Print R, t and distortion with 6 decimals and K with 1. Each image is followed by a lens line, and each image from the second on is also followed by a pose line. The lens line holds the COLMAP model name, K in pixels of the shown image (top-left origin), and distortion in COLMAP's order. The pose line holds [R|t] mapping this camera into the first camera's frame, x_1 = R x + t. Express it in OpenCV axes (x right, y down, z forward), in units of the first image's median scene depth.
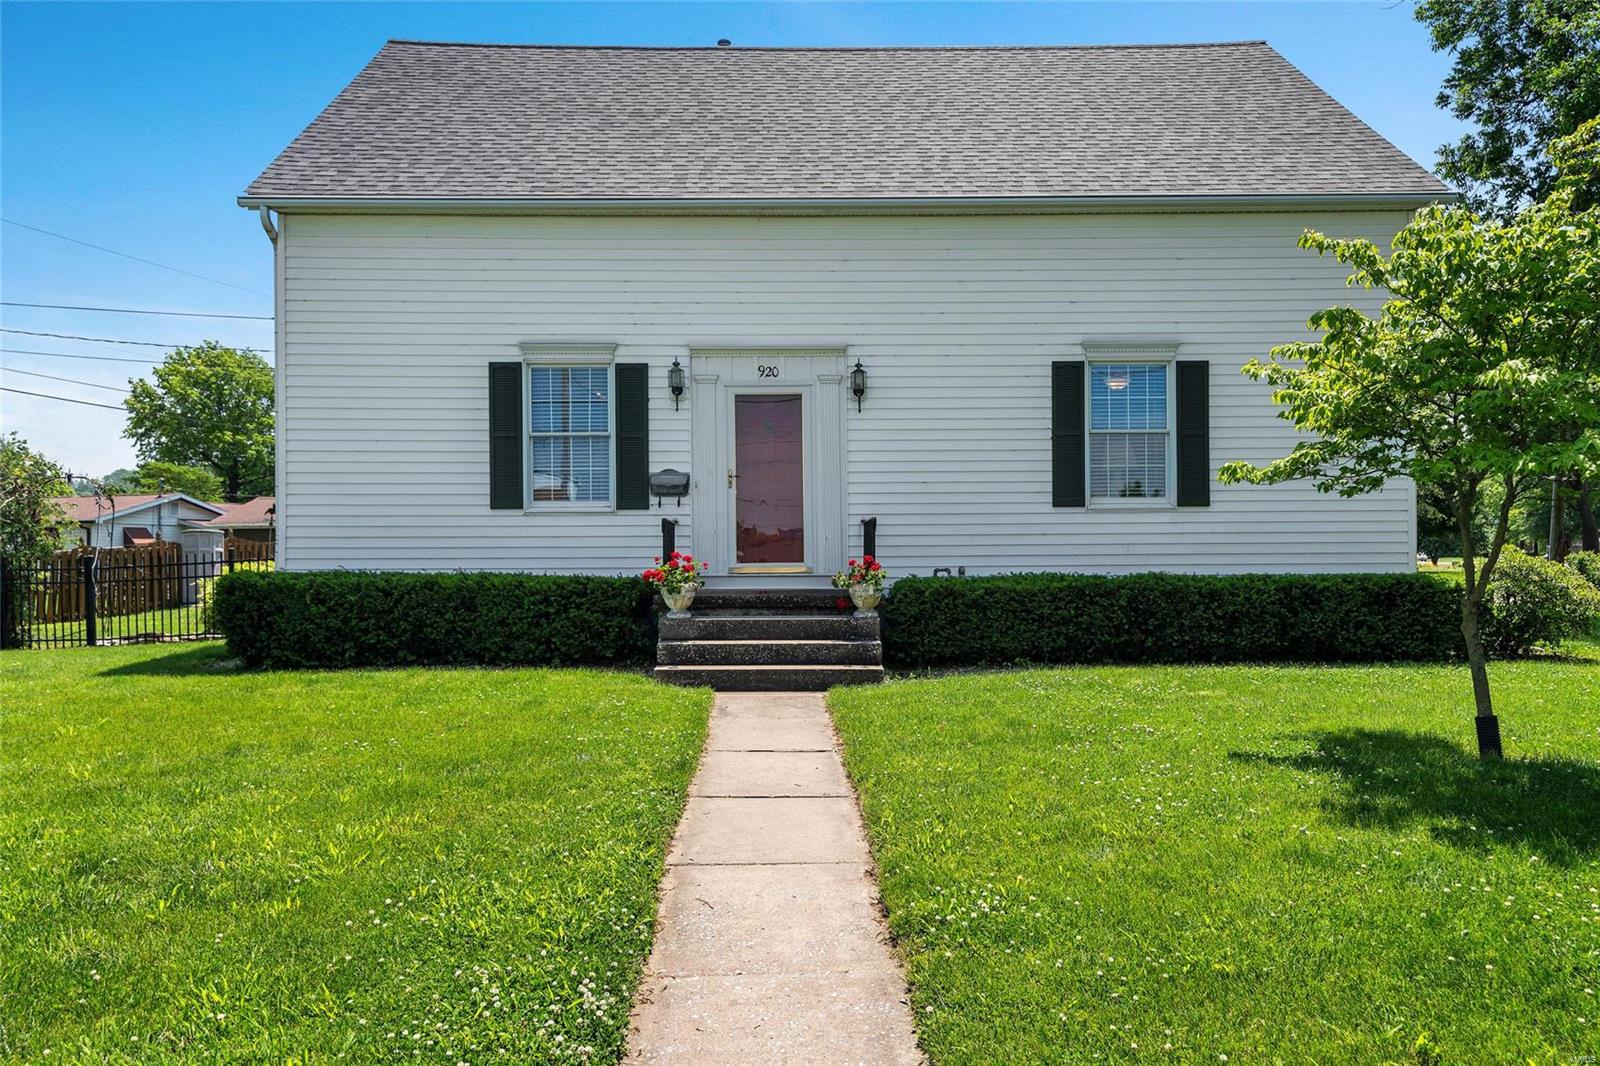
lens RADIAL K [[1184.5, 0, 798.7], [0, 1184.5, 528.1], [0, 0, 1]] dist [0.059044, -0.038981]
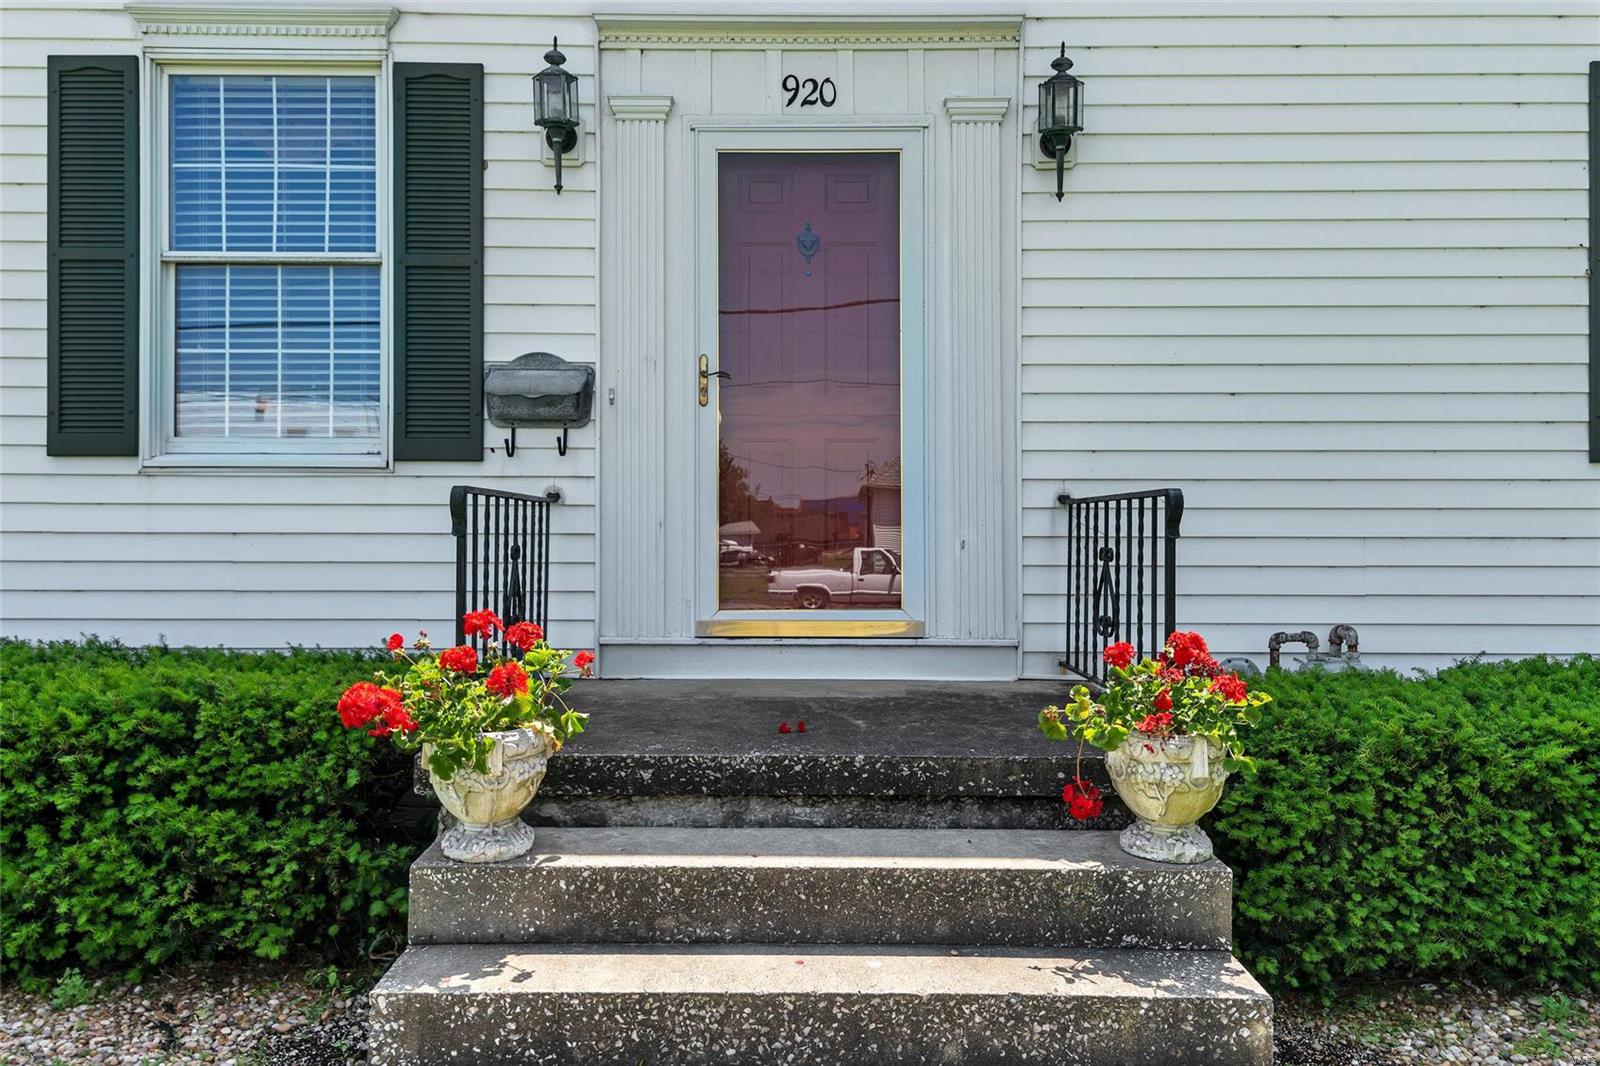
lens RADIAL K [[1287.9, 0, 803.4], [0, 1287.9, 522.9], [0, 0, 1]] dist [0.033977, 0.000925]
pose [[0.999880, 0.008960, -0.012650, -0.021302], [-0.008696, 0.999747, 0.020746, -0.005826], [0.012833, -0.020634, 0.999705, 0.600189]]
